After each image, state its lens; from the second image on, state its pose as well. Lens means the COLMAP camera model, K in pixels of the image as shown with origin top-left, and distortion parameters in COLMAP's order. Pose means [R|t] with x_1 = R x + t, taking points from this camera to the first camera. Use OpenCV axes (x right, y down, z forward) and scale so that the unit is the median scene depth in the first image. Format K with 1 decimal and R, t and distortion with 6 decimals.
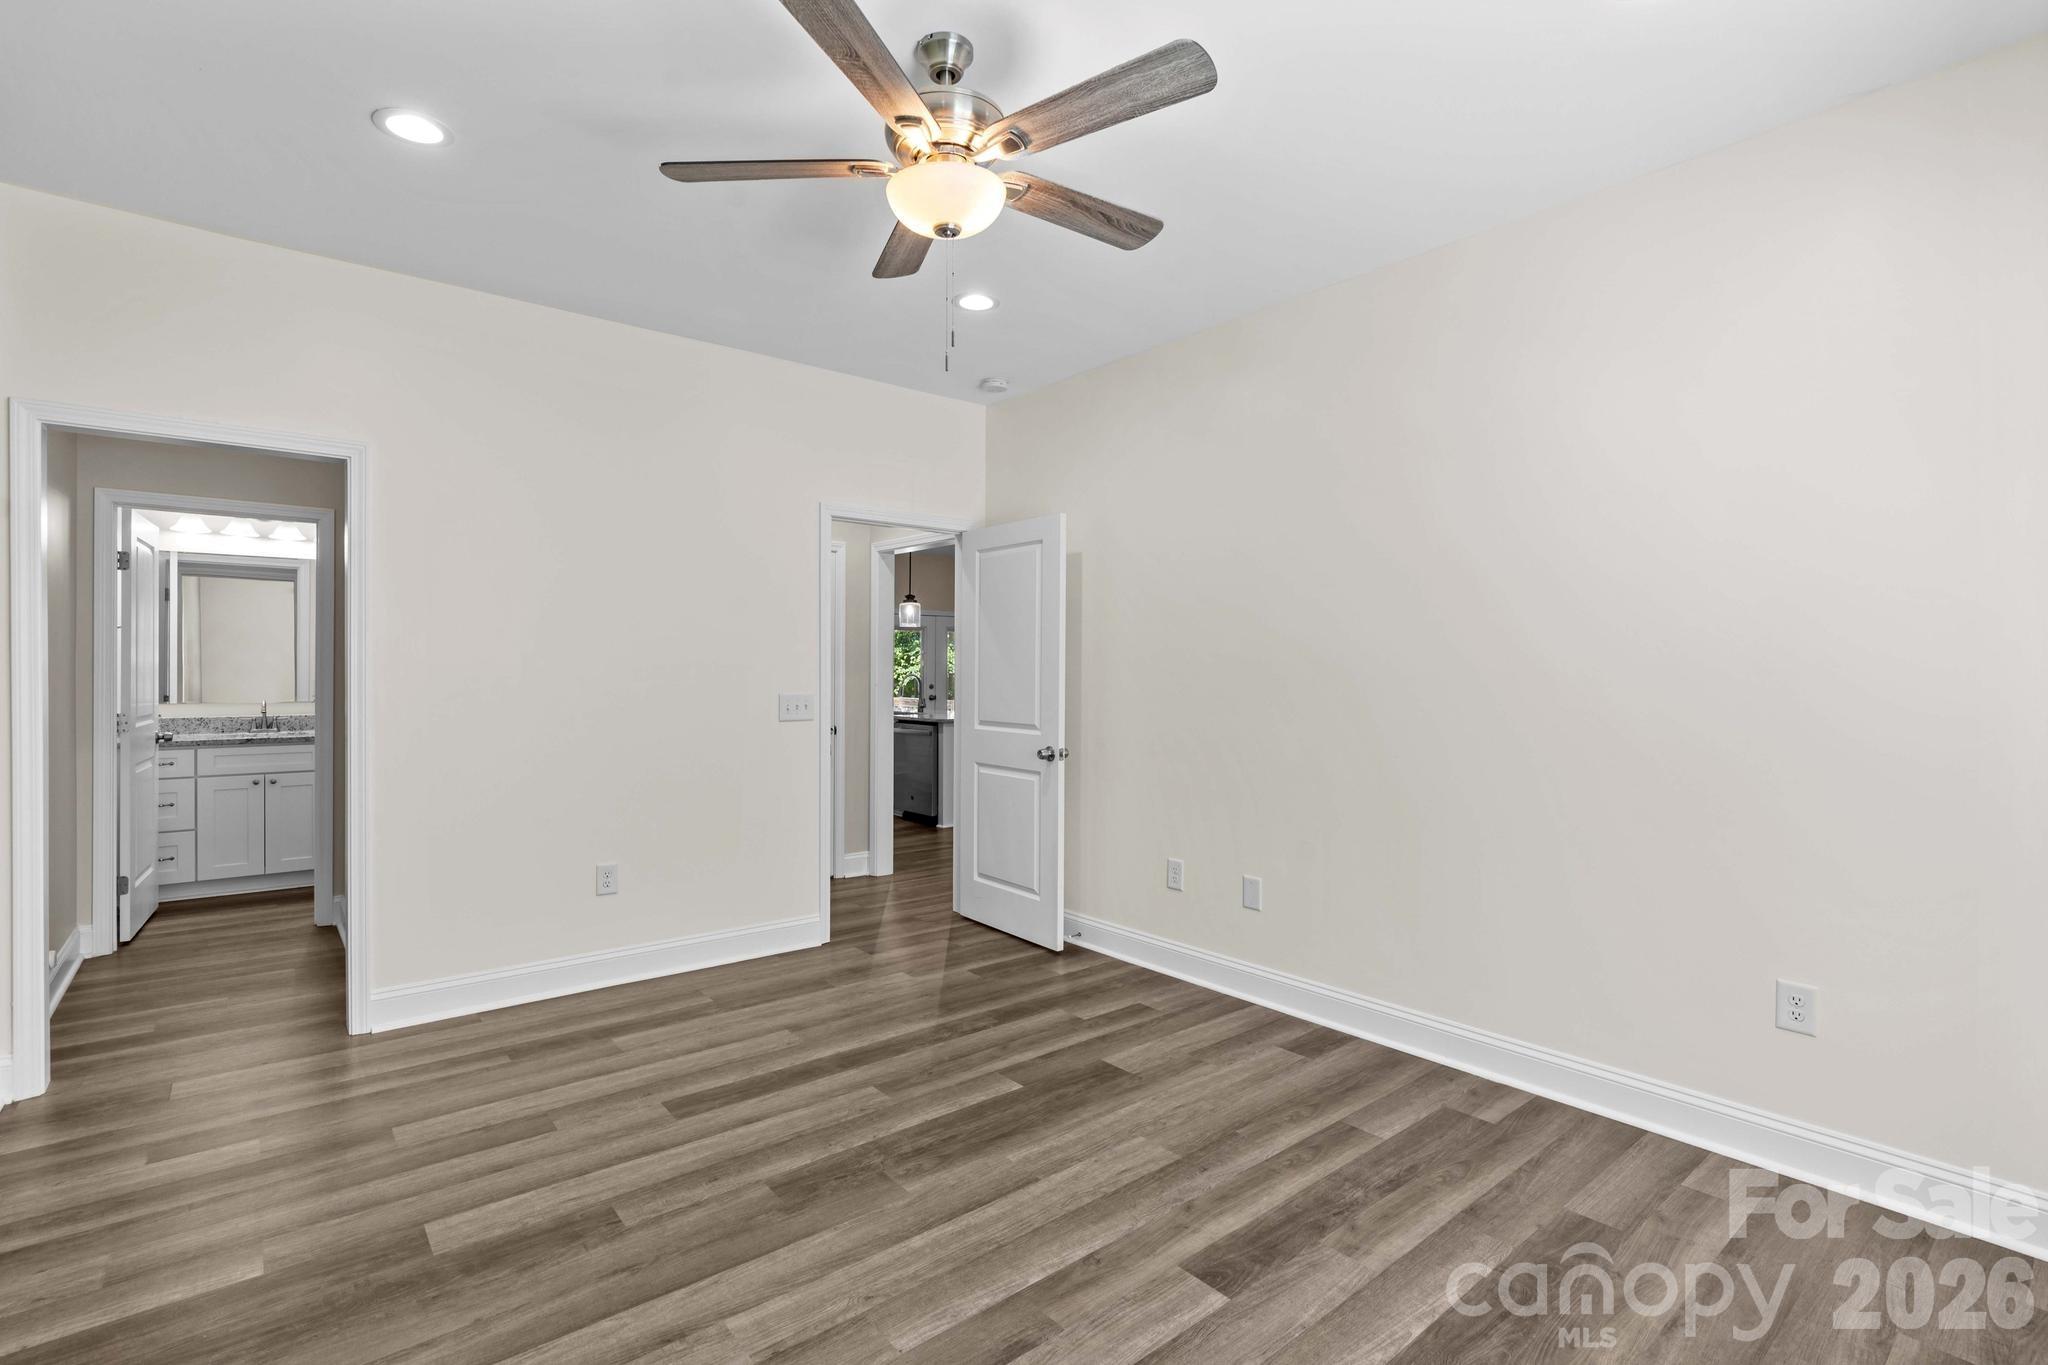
lens RADIAL K [[943.3, 0, 1020.8], [0, 943.3, 680.3], [0, 0, 1]] dist [-0.003060, 0.000372]
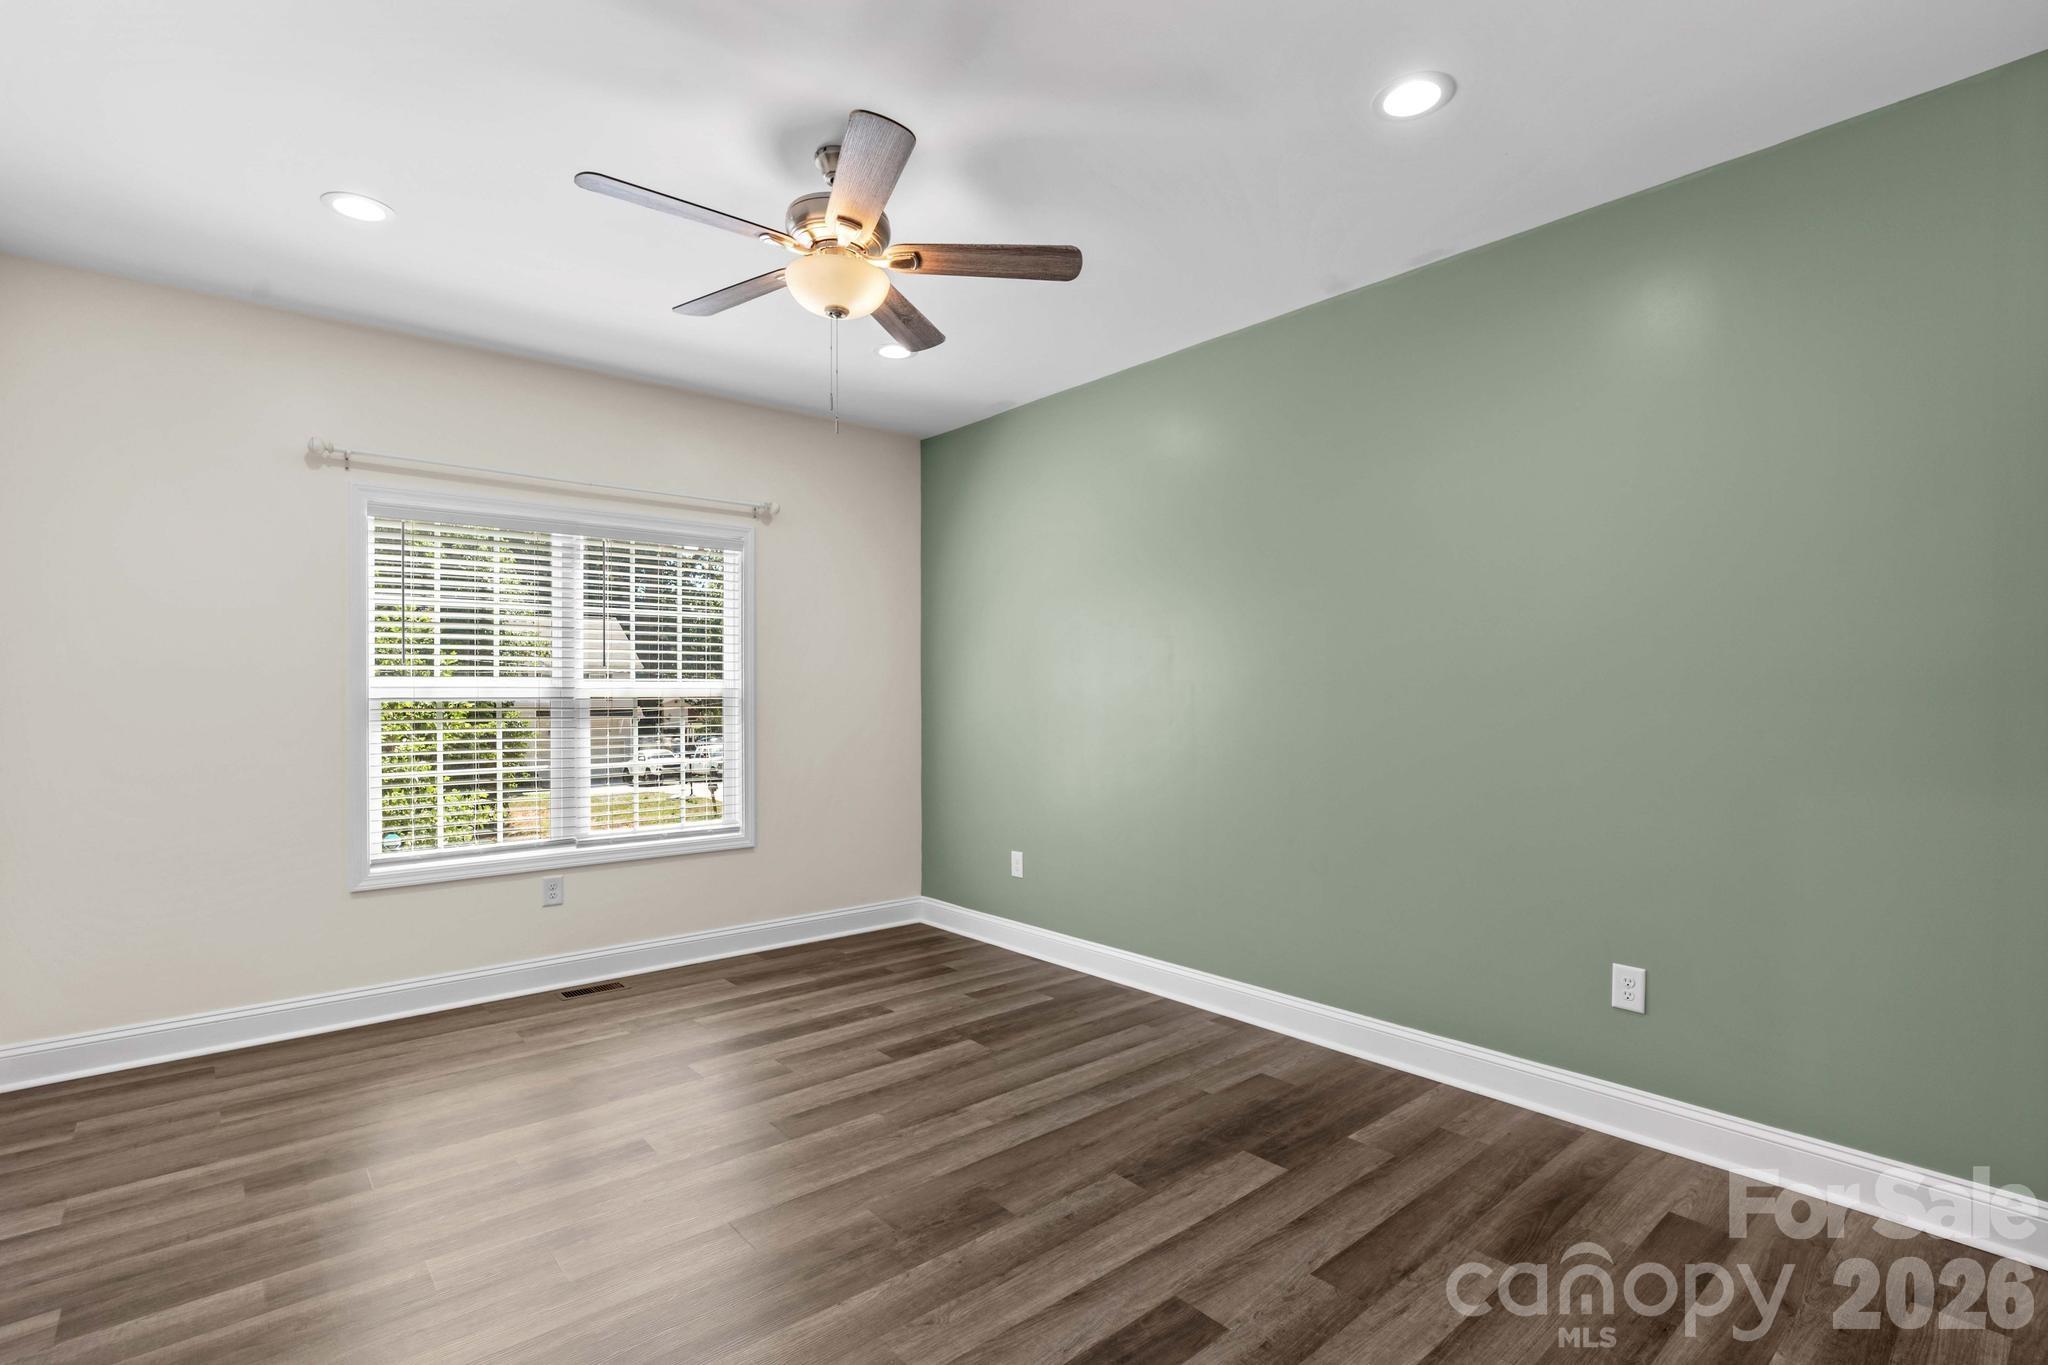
lens RADIAL K [[943.3, 0, 1020.8], [0, 943.3, 680.3], [0, 0, 1]] dist [-0.003060, 0.000372]
pose [[-0.999814, -0.001710, -0.019232, -0.269607], [-0.001705, 0.999999, -0.000273, -0.023086], [0.019233, -0.000241, -0.999815, 2.066500]]
